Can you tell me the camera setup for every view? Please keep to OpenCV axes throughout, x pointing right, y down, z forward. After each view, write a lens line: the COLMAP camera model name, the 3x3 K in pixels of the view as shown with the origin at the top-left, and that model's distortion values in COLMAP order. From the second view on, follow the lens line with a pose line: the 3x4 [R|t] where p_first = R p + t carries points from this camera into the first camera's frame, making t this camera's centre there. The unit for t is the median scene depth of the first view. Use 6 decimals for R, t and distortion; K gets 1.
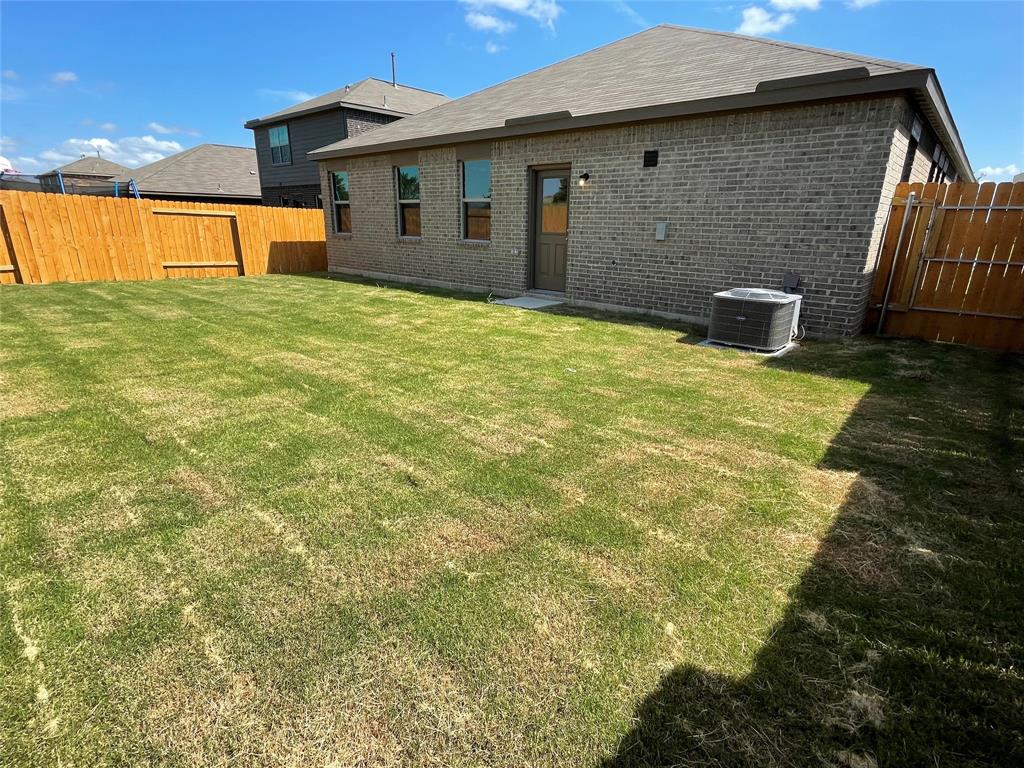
lens RADIAL K [[516.0, 0, 510.6], [0, 516.0, 389.1], [0, 0, 1]] dist [-0.001621, -0.000997]
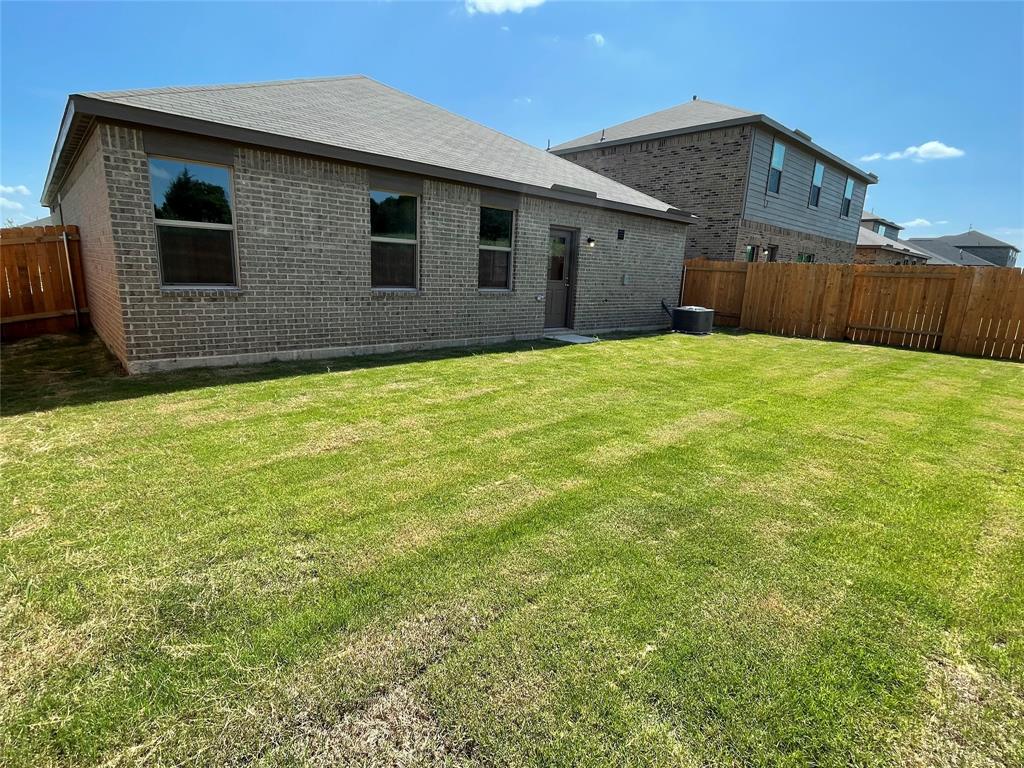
lens RADIAL K [[516.0, 0, 509.1], [0, 516.0, 383.9], [0, 0, 1]] dist [-0.001621, -0.000997]
pose [[0.103937, -0.227960, 0.968107, -1.035291], [0.269525, 0.943412, 0.193209, -0.304454], [-0.957368, 0.240848, 0.159496, 0.875587]]
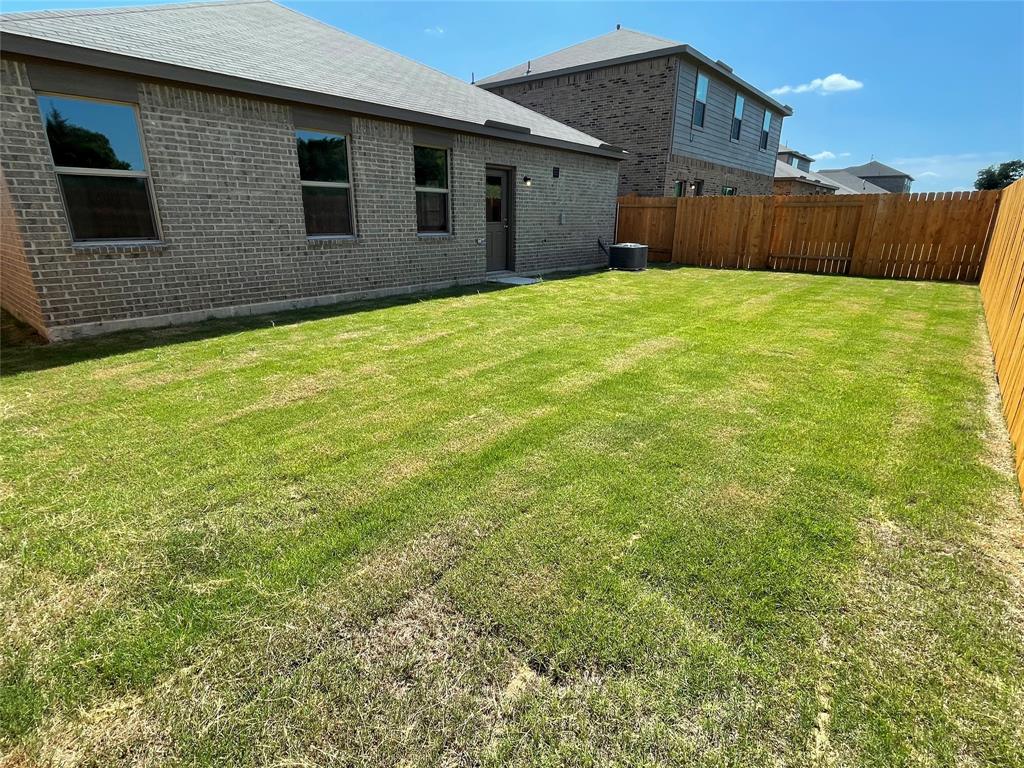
lens RADIAL K [[516.0, 0, 509.4], [0, 516.0, 383.9], [0, 0, 1]] dist [-0.001621, -0.000997]
pose [[-0.030831, -0.325663, 0.944983, -1.050546], [0.303277, 0.897814, 0.319302, -0.304632], [-0.952404, 0.296436, 0.071085, 0.896442]]
